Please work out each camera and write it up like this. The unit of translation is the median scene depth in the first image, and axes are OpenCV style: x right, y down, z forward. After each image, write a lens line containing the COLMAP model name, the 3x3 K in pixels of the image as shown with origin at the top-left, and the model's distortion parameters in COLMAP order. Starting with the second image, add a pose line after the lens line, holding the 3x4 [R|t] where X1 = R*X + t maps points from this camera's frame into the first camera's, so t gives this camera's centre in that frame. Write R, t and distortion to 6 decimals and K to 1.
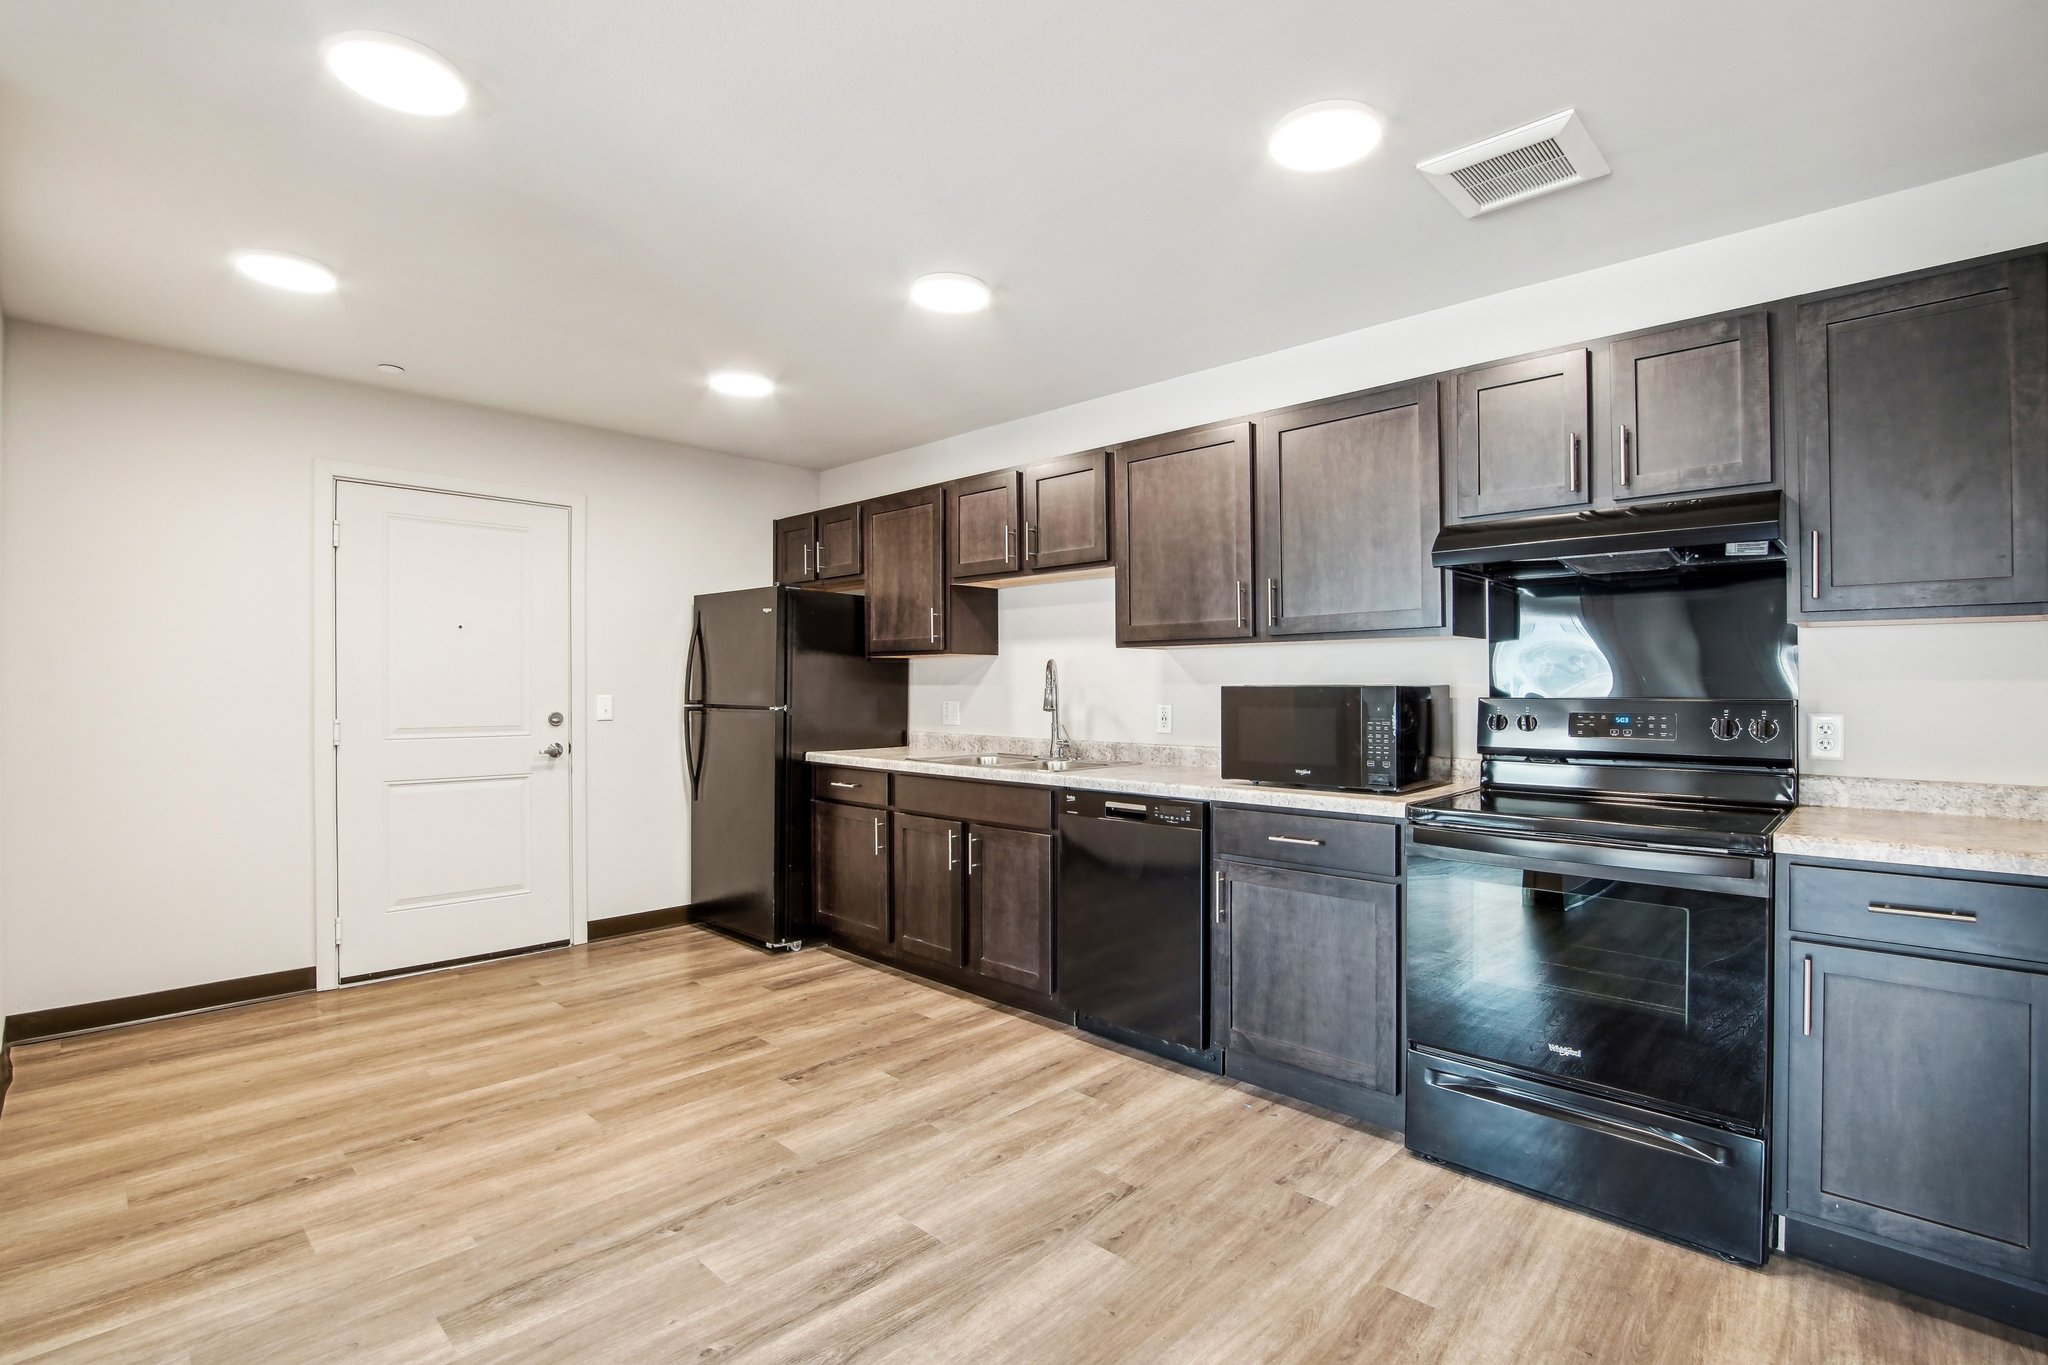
lens RADIAL K [[945.7, 0, 1023.7], [0, 945.7, 691.0], [0, 0, 1]] dist [-0.012804, 0.000091]
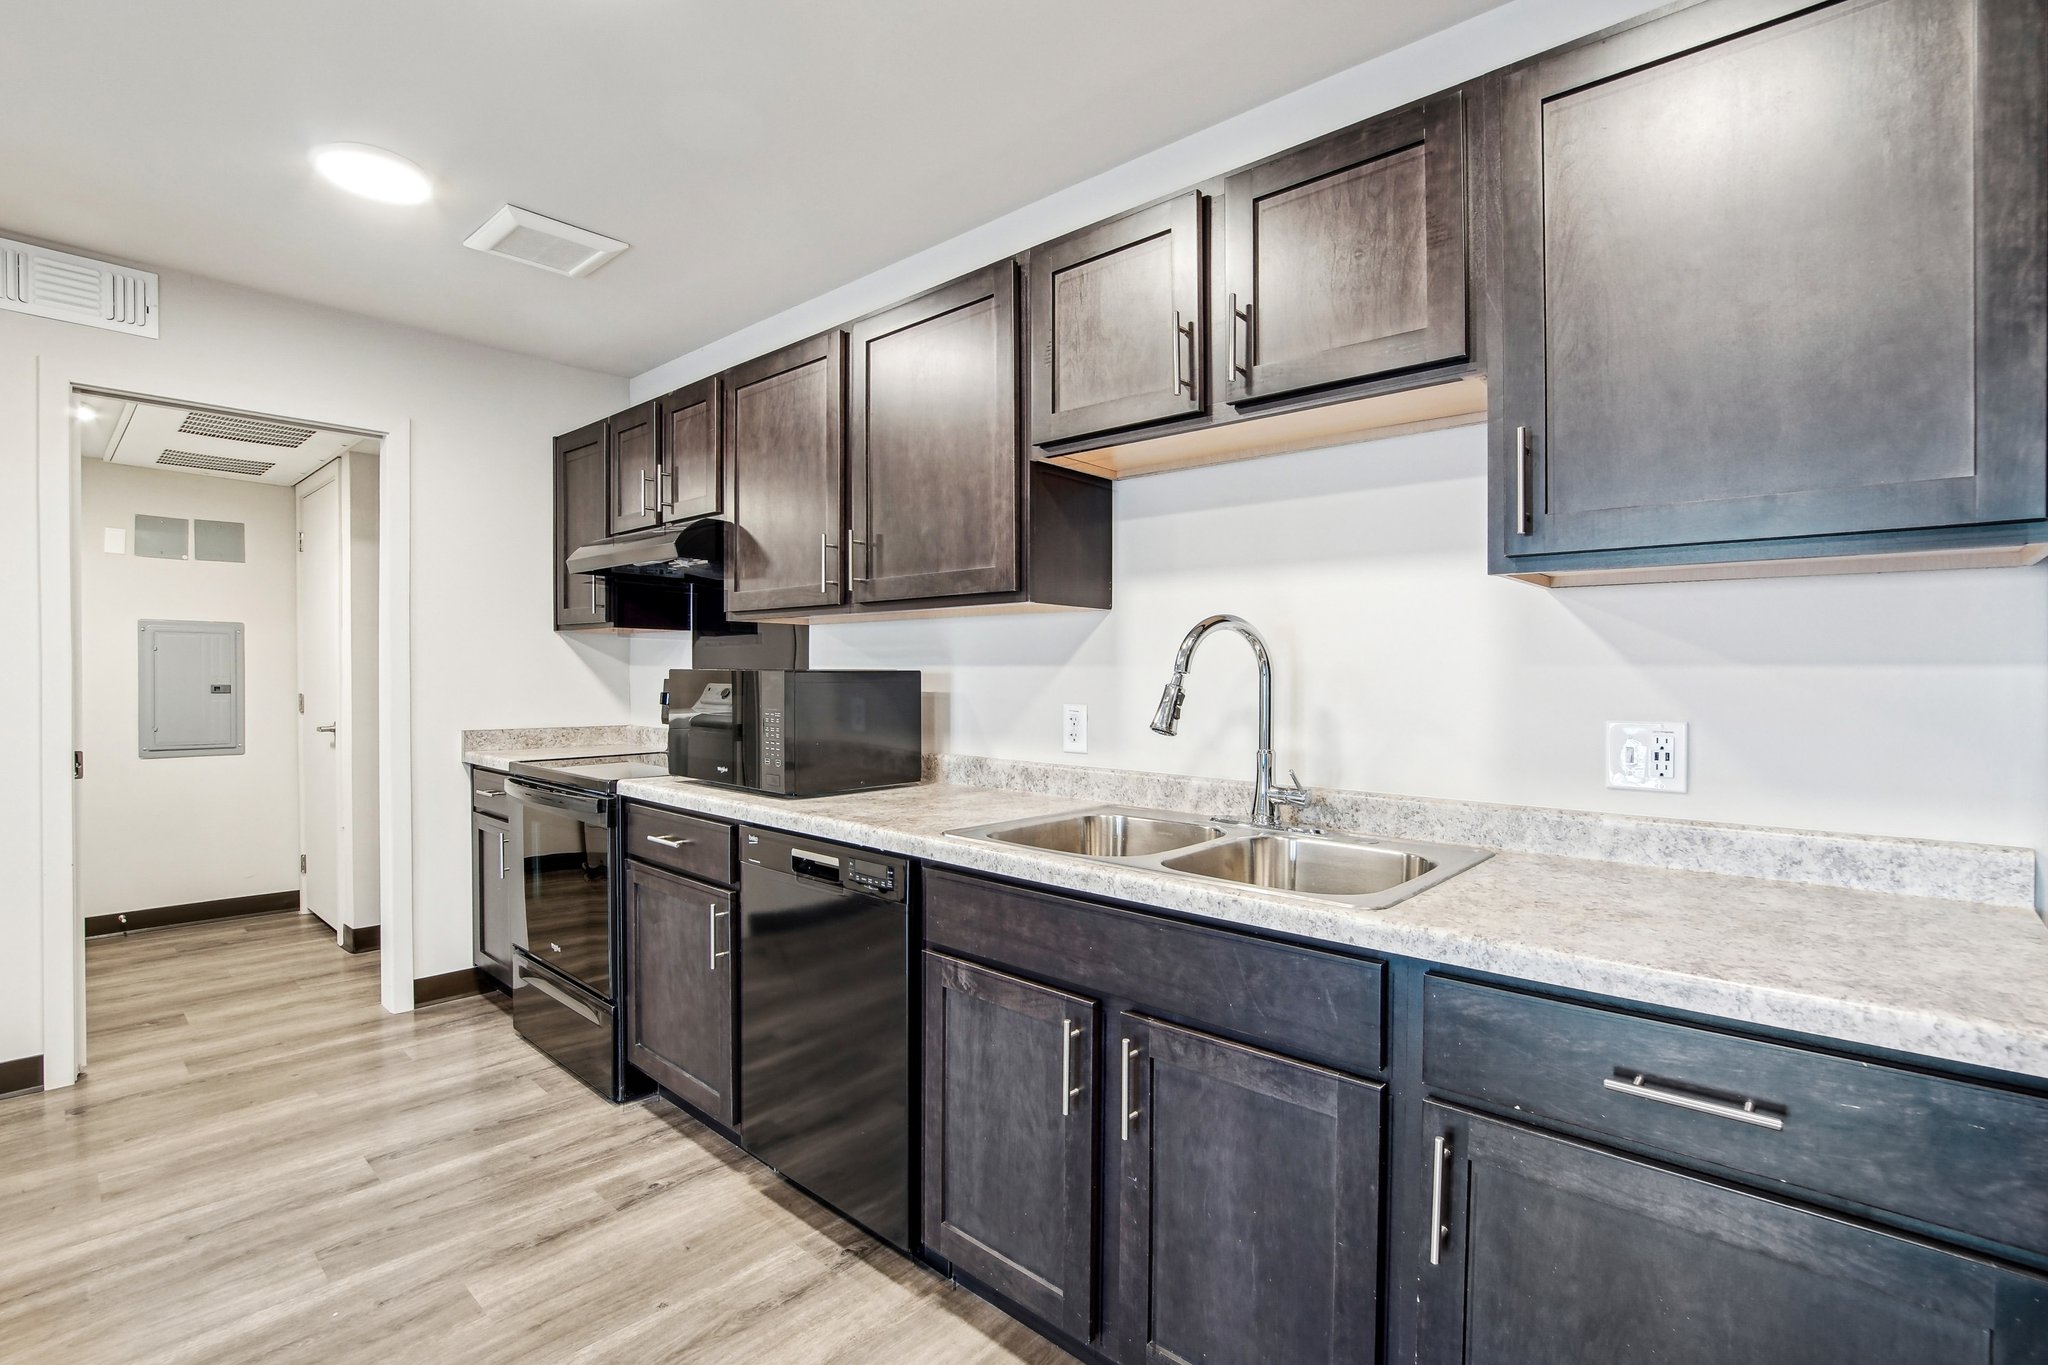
lens RADIAL K [[965.9, 0, 999.9], [0, 965.9, 680.2], [0, 0, 1]] dist [-0.000001, 0.000762]
pose [[0.999921, 0.003183, 0.012195, -0.123153], [-0.003335, 0.999917, 0.012472, -0.006410], [-0.012154, -0.012512, 0.999848, 0.633723]]
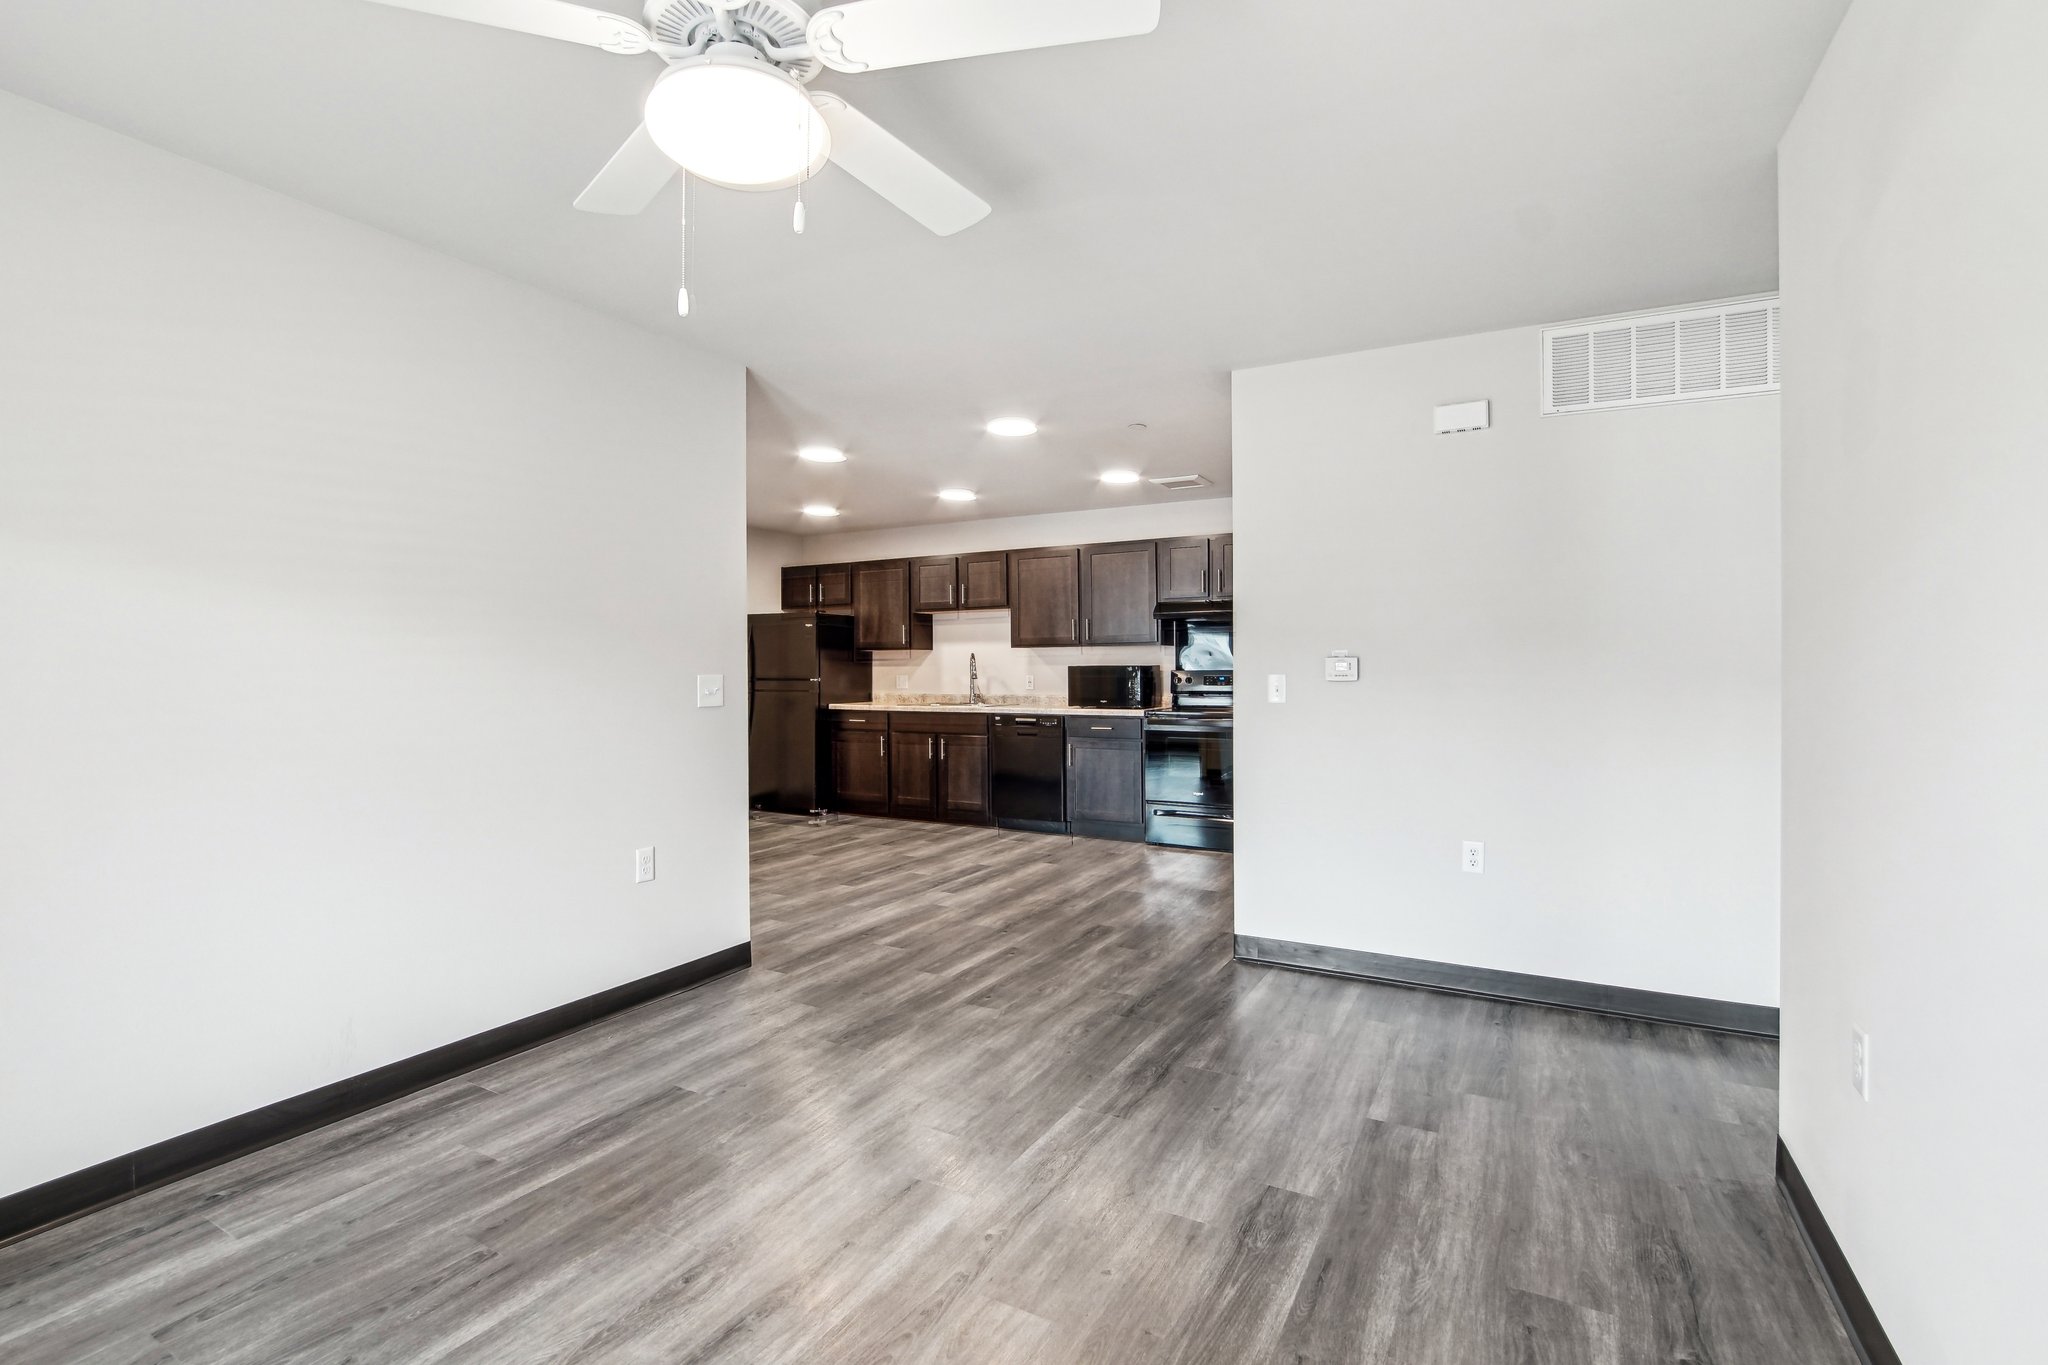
lens RADIAL K [[965.9, 0, 999.9], [0, 965.9, 680.2], [0, 0, 1]] dist [-0.000001, 0.000762]
pose [[0.969715, -0.006713, 0.244145, -0.472455], [0.005626, 0.999971, 0.005148, 0.015379], [-0.244173, -0.003619, 0.969725, -1.112135]]
